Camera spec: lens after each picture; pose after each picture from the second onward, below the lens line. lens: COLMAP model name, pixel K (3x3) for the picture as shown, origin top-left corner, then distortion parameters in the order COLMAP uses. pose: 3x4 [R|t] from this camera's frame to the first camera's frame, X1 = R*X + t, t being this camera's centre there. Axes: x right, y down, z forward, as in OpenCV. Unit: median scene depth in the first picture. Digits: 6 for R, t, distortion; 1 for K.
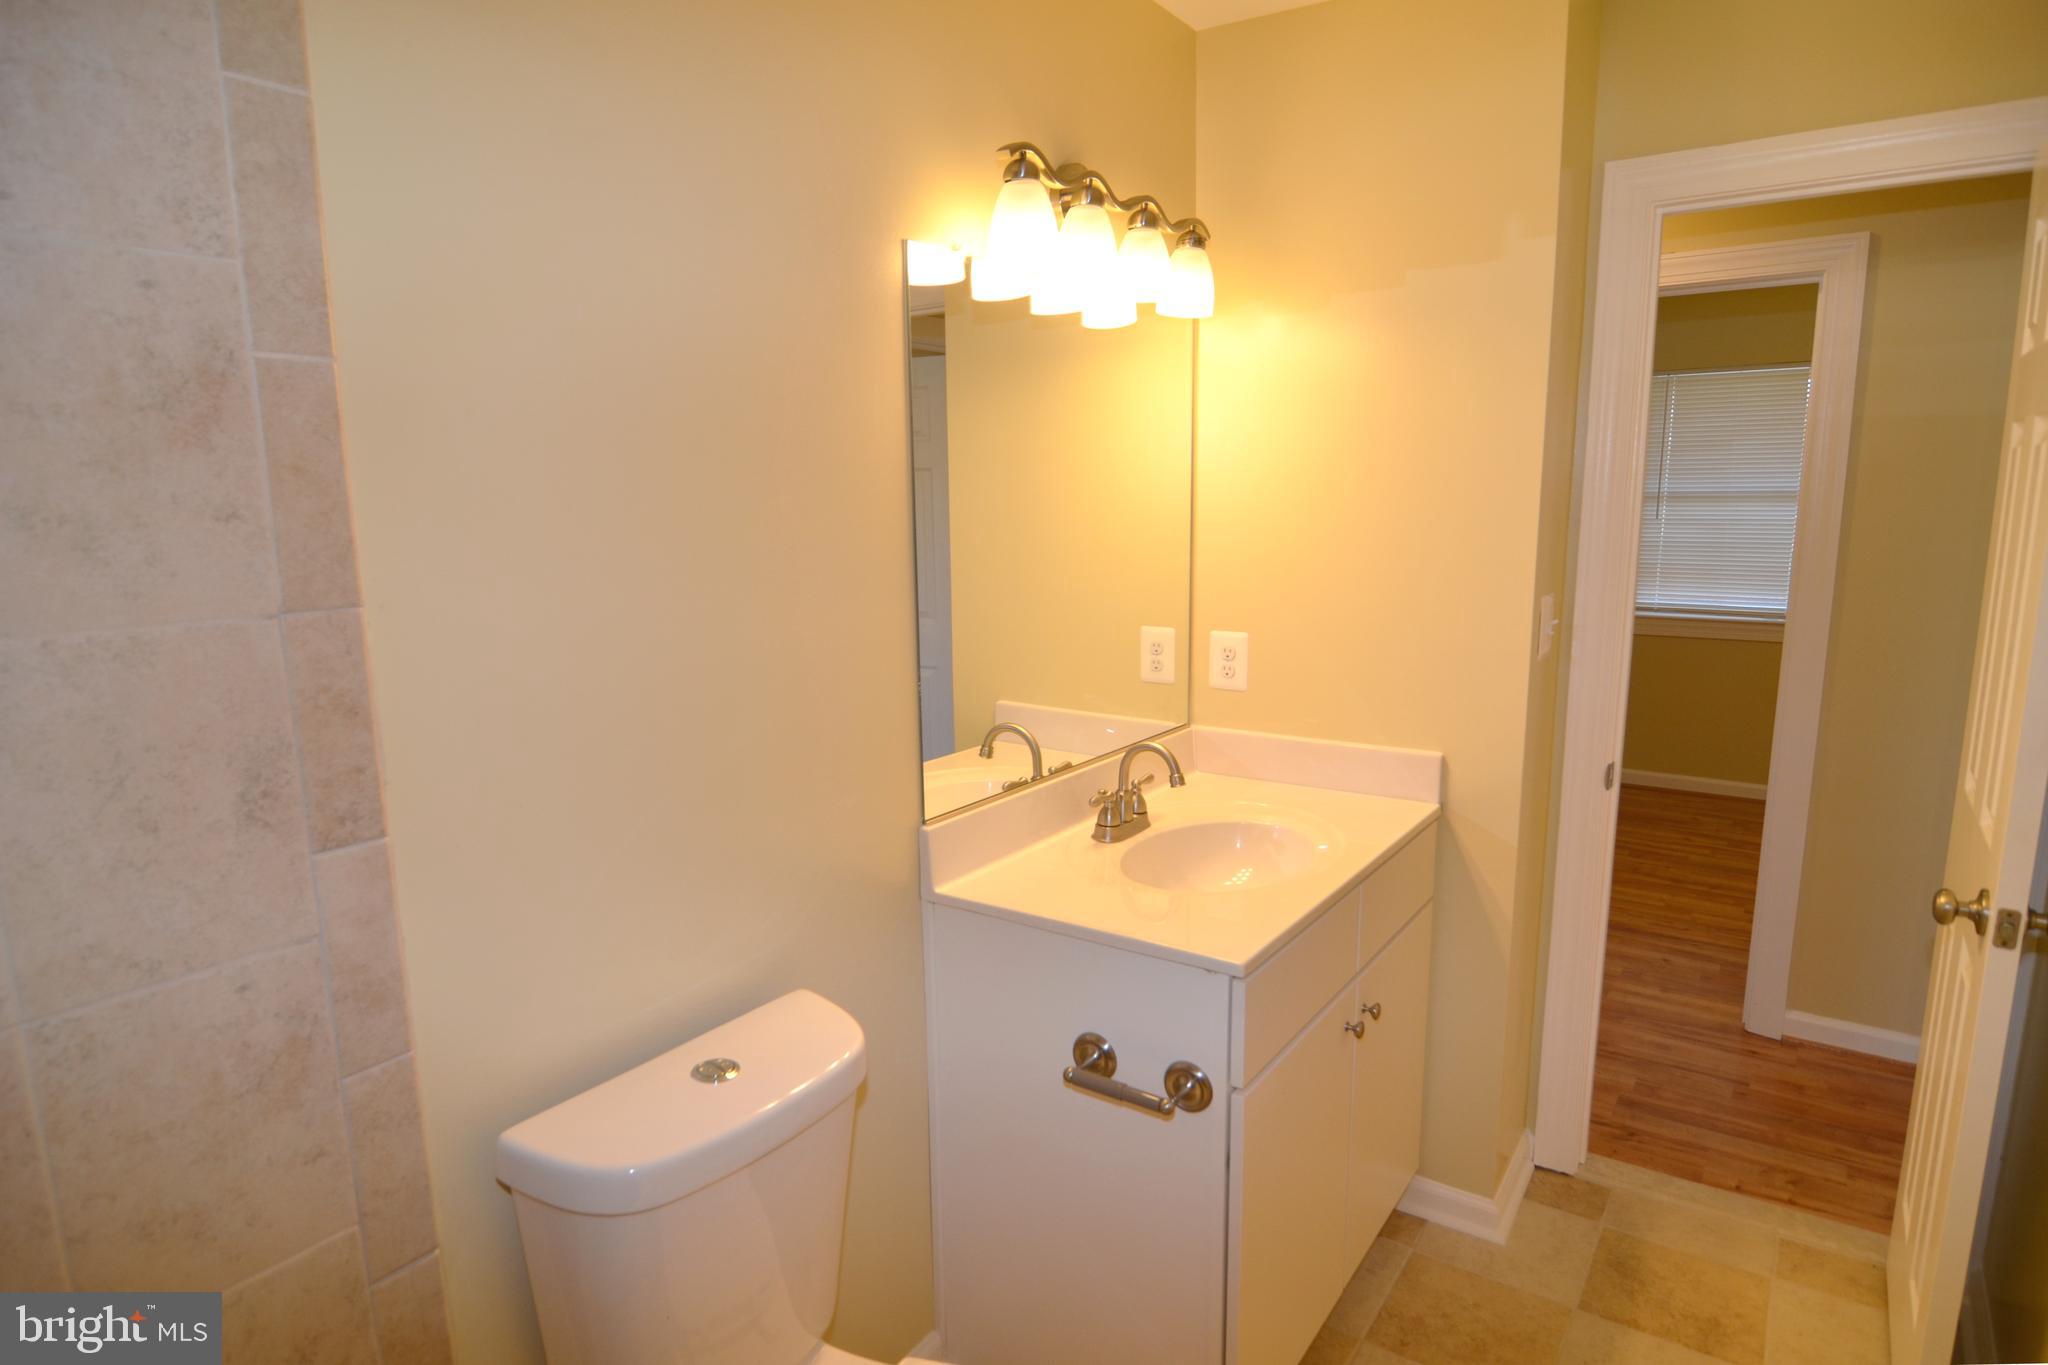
lens RADIAL K [[1097.6, 0, 1005.1], [0, 1097.6, 690.7], [0, 0, 1]] dist [-0.001112, -0.008905]
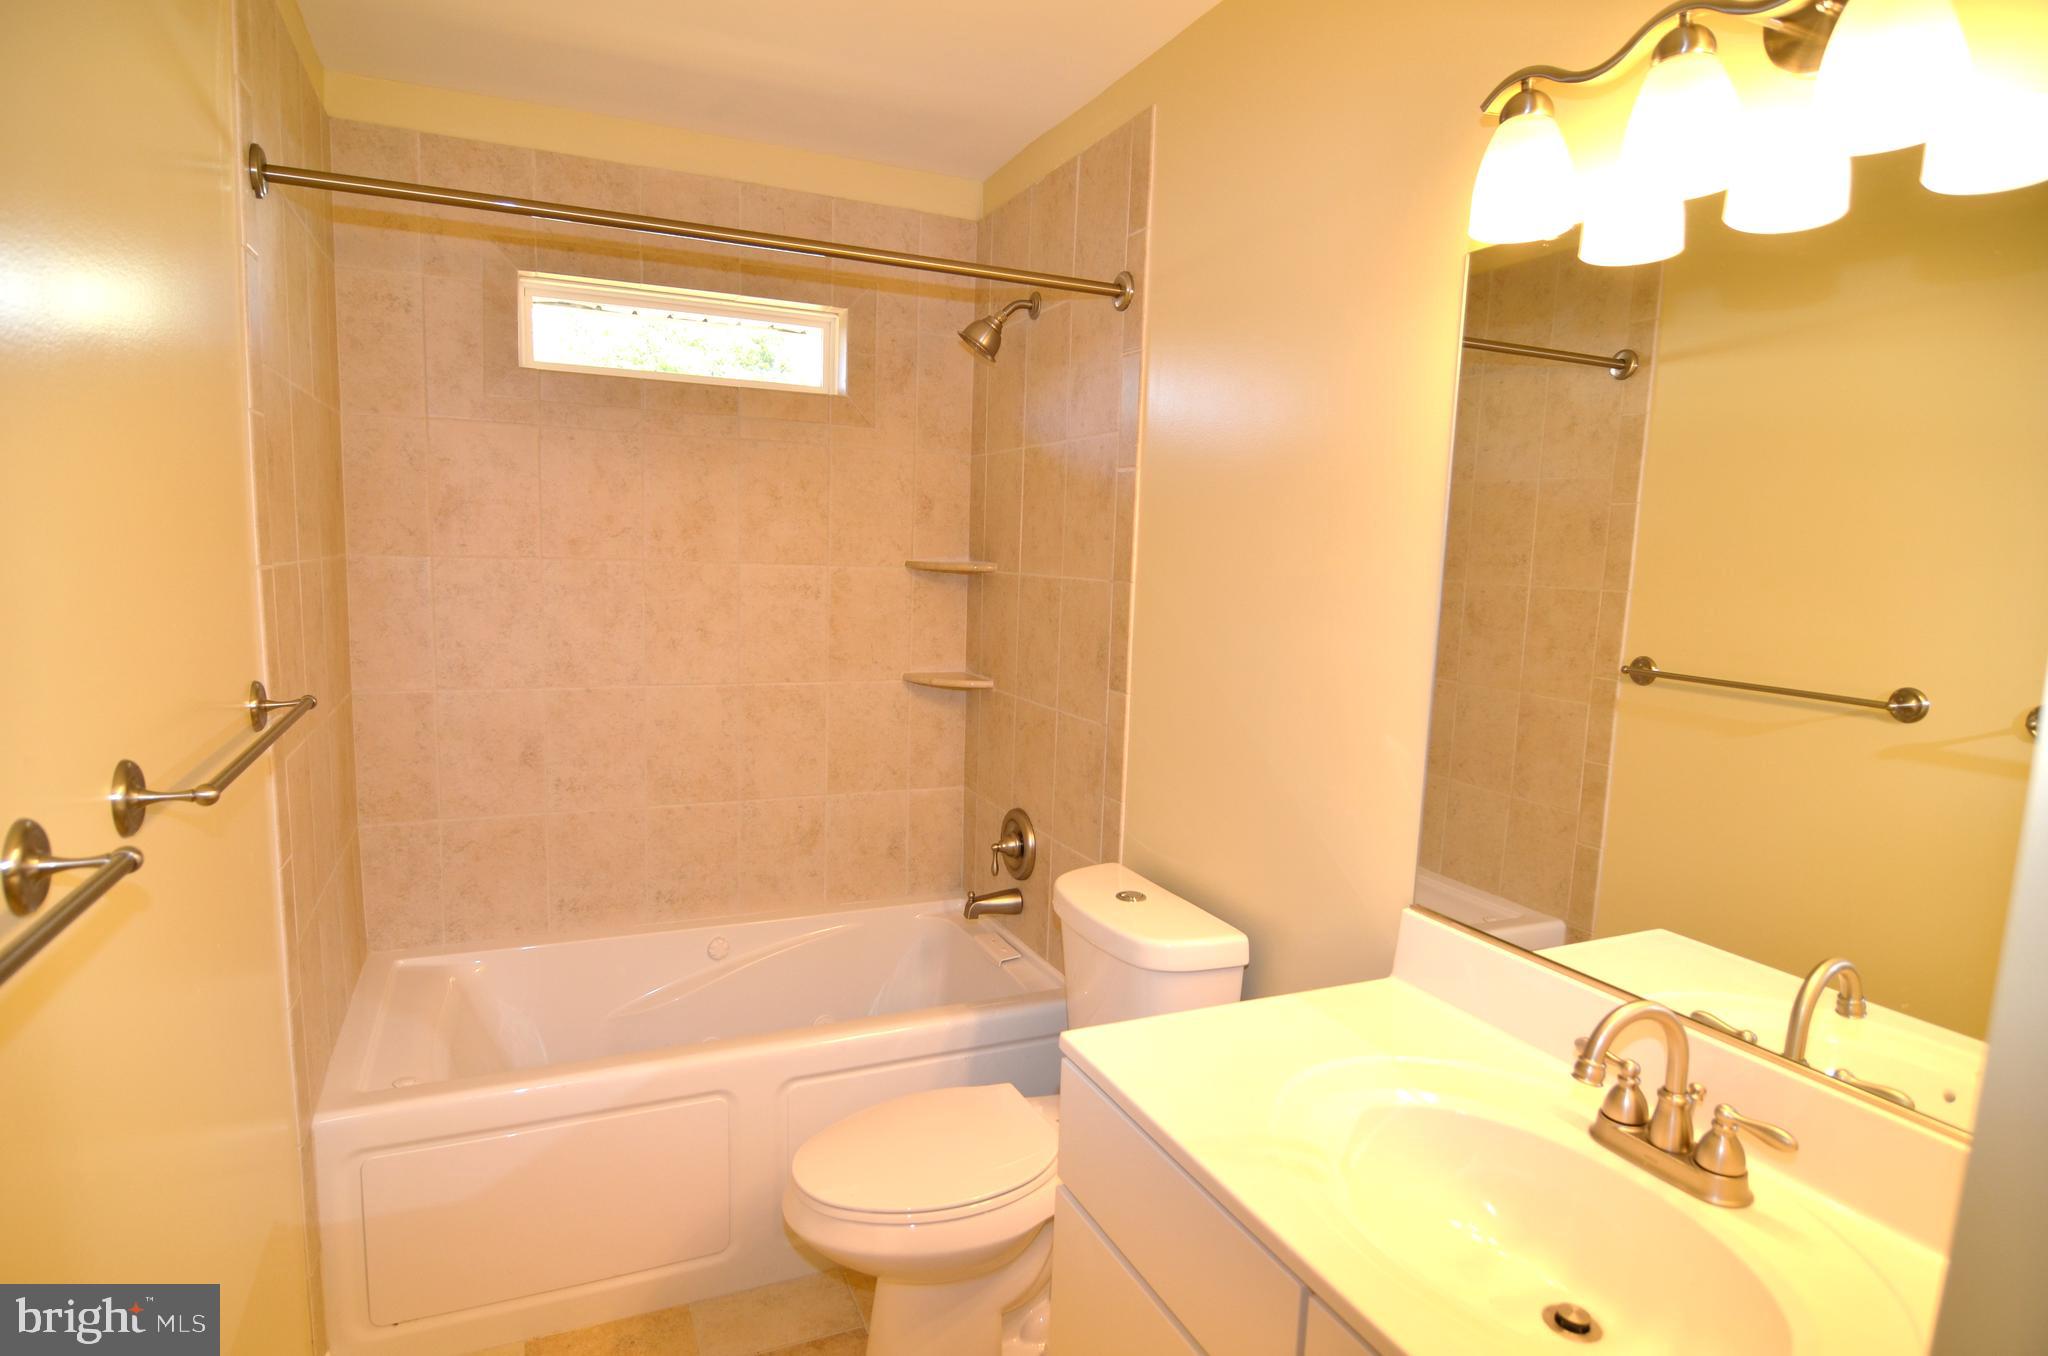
lens RADIAL K [[1097.6, 0, 1005.1], [0, 1097.6, 686.2], [0, 0, 1]] dist [-0.001112, -0.008905]
pose [[-0.493247, 0.113146, -0.862499, 1.429209], [-0.172532, 0.959083, 0.224484, -0.327431], [0.852608, 0.259535, -0.453543, 1.862751]]
